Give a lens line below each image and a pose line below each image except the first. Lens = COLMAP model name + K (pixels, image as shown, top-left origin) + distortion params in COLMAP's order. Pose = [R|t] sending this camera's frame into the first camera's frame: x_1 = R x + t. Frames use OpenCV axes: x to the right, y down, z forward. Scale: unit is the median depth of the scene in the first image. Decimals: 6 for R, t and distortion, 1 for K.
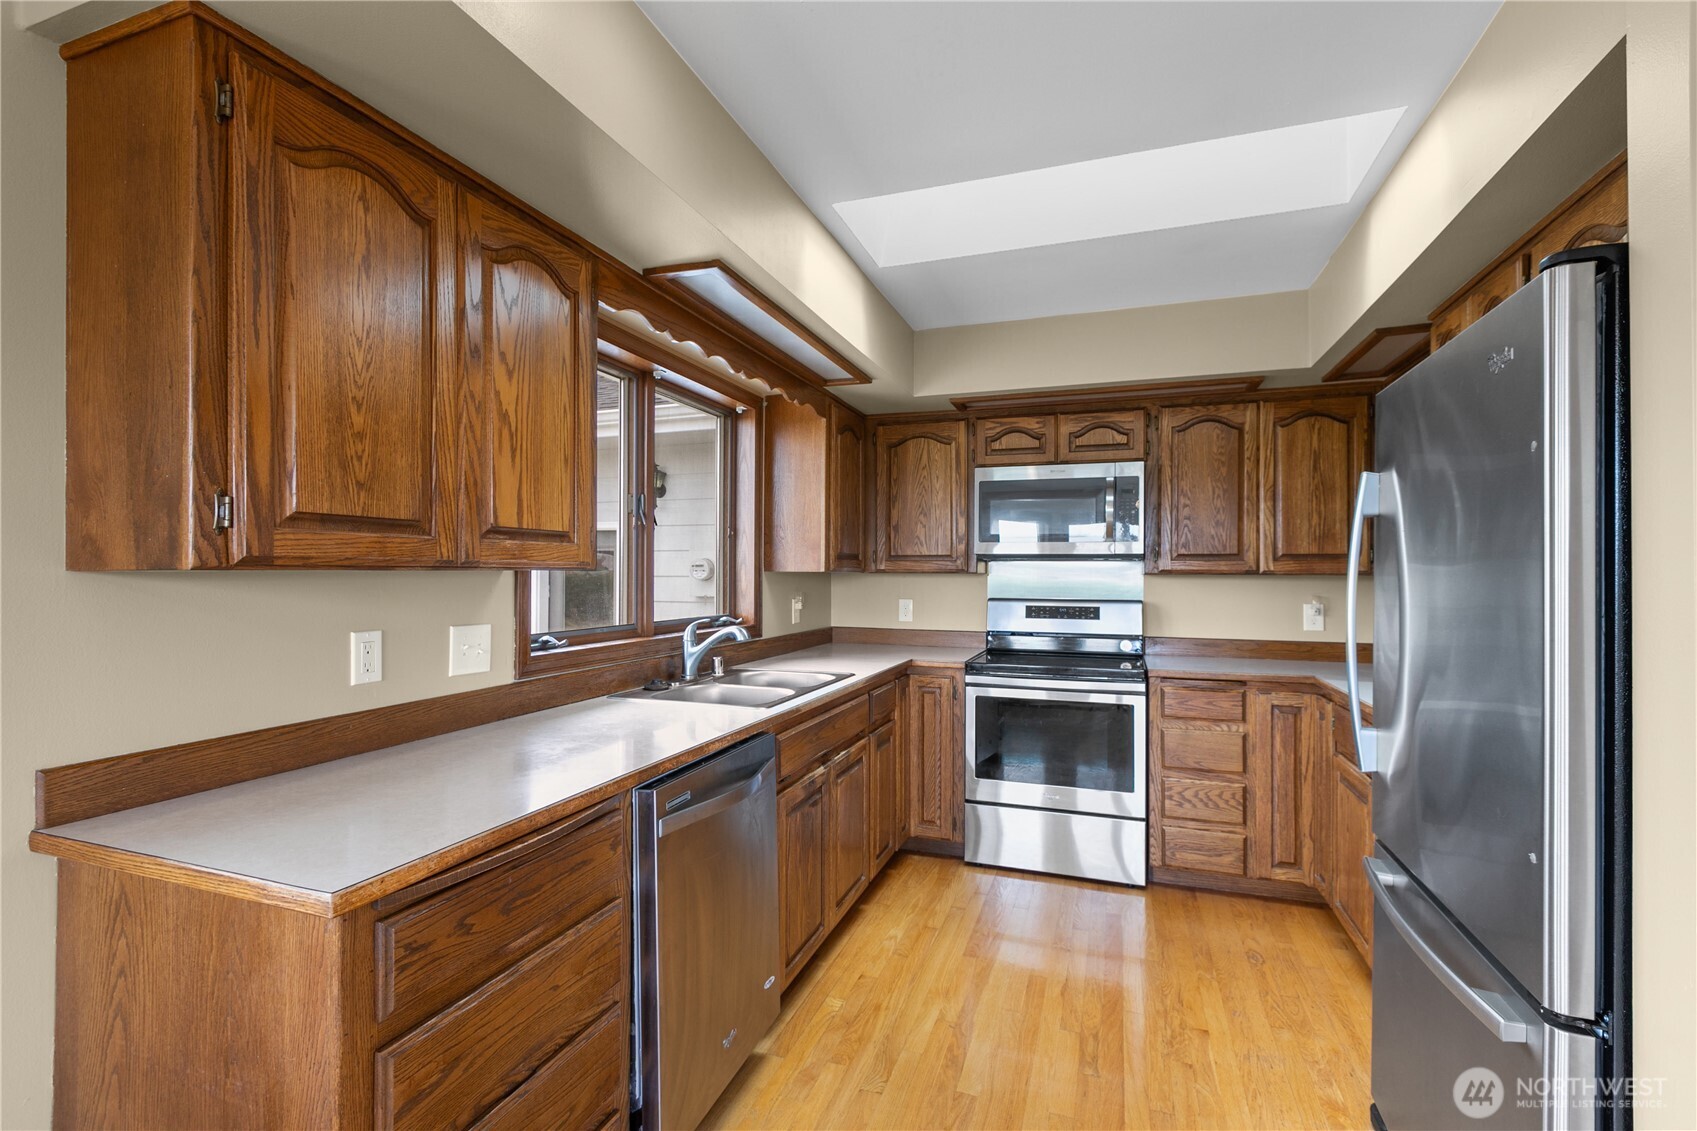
lens RADIAL K [[766.8, 0, 844.9], [0, 766.8, 568.3], [0, 0, 1]] dist [0.003512, 0.000393]
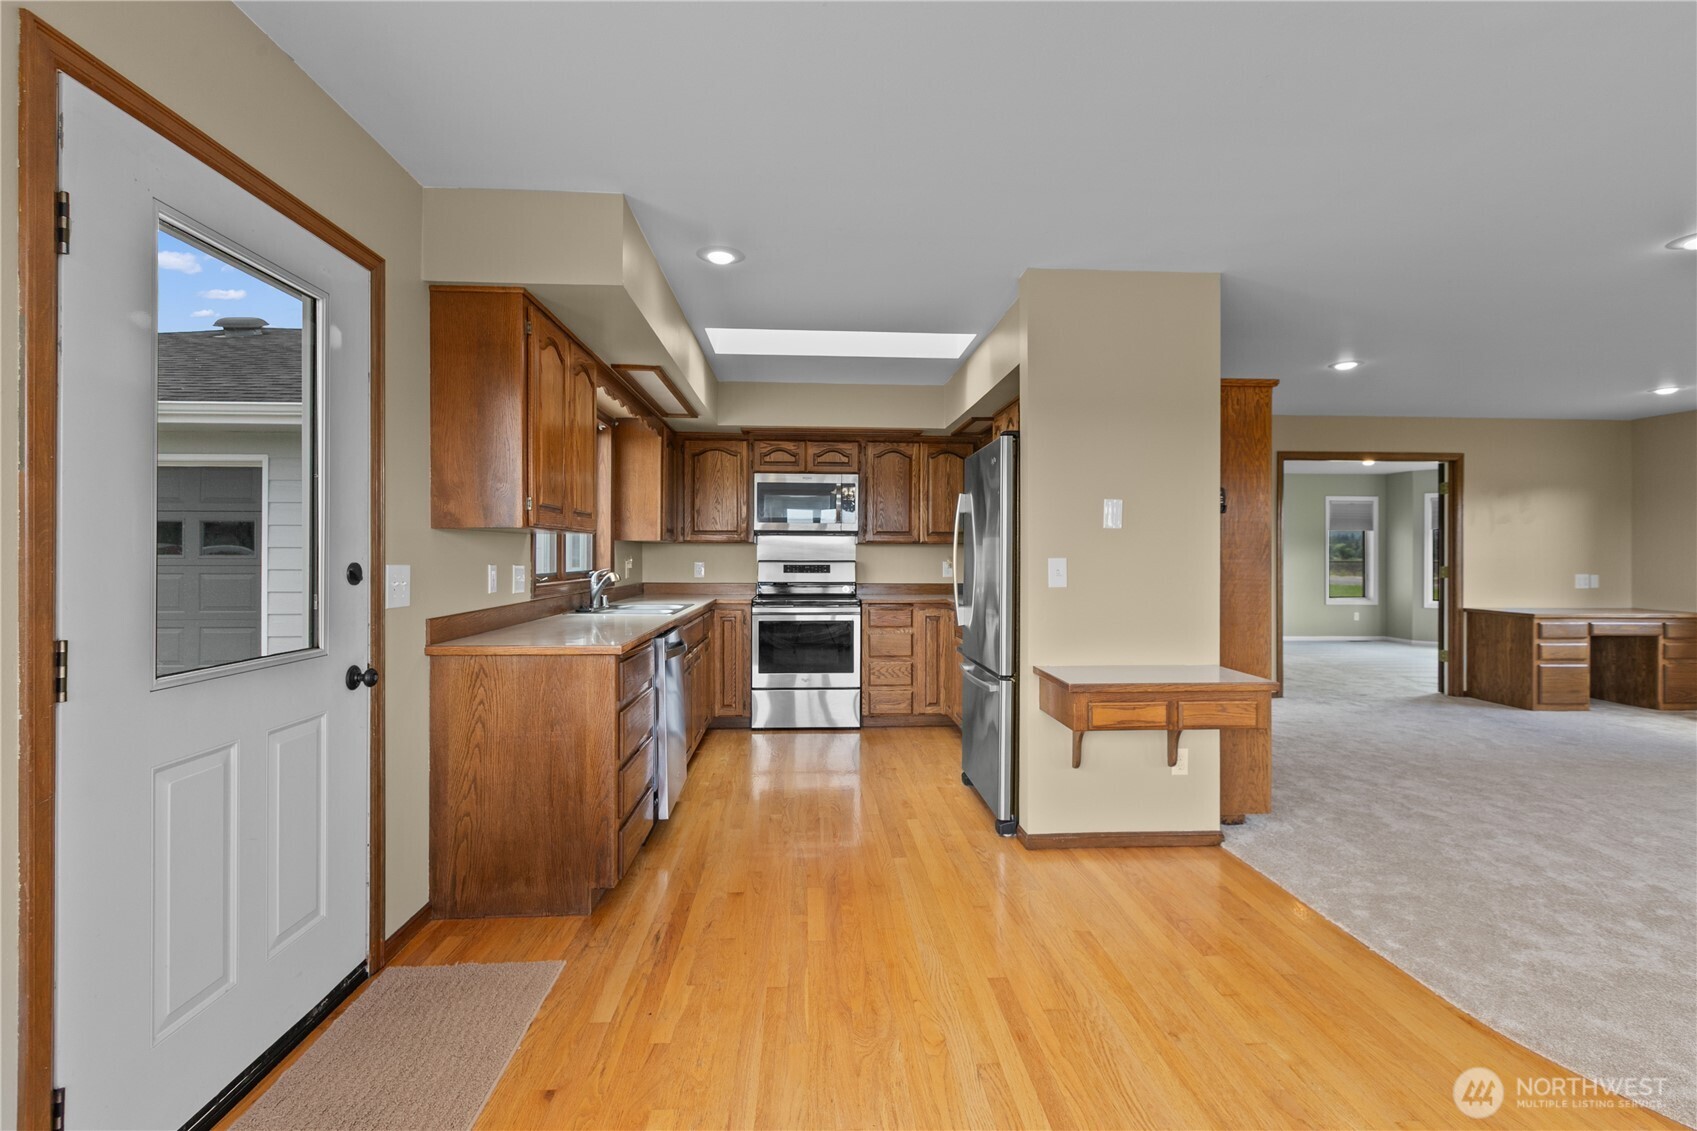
lens RADIAL K [[771.3, 0, 848.5], [0, 771.3, 565.5], [0, 0, 1]] dist [-0.000101, -0.000015]
pose [[0.920658, -0.006864, 0.390310, -0.273470], [-0.001030, 0.999799, 0.020012, 0.022135], [-0.390368, -0.018826, 0.920466, -0.512678]]
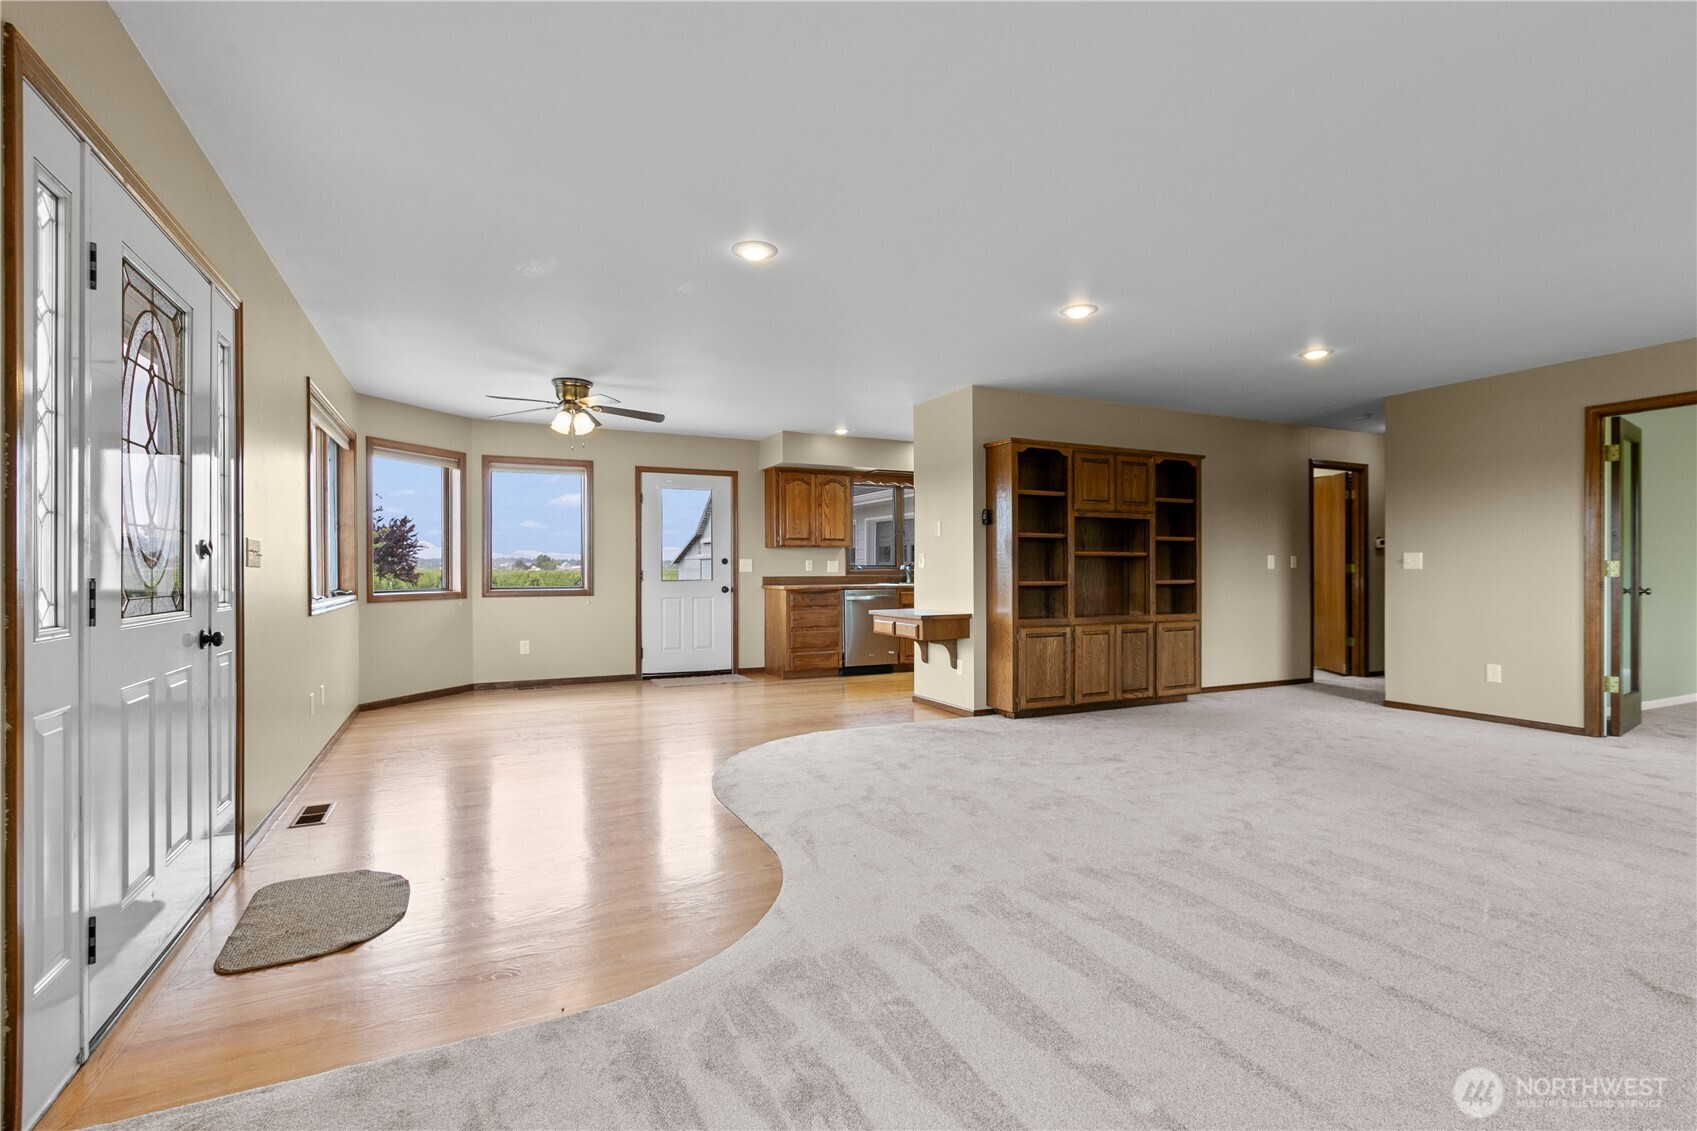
lens RADIAL K [[771.3, 0, 848.5], [0, 771.3, 565.5], [0, 0, 1]] dist [-0.000101, -0.000015]
pose [[0.723953, -0.005613, -0.689827, 1.484833], [0.007884, 0.999969, 0.000137, 0.058087], [0.689804, -0.005538, 0.723975, -1.202145]]
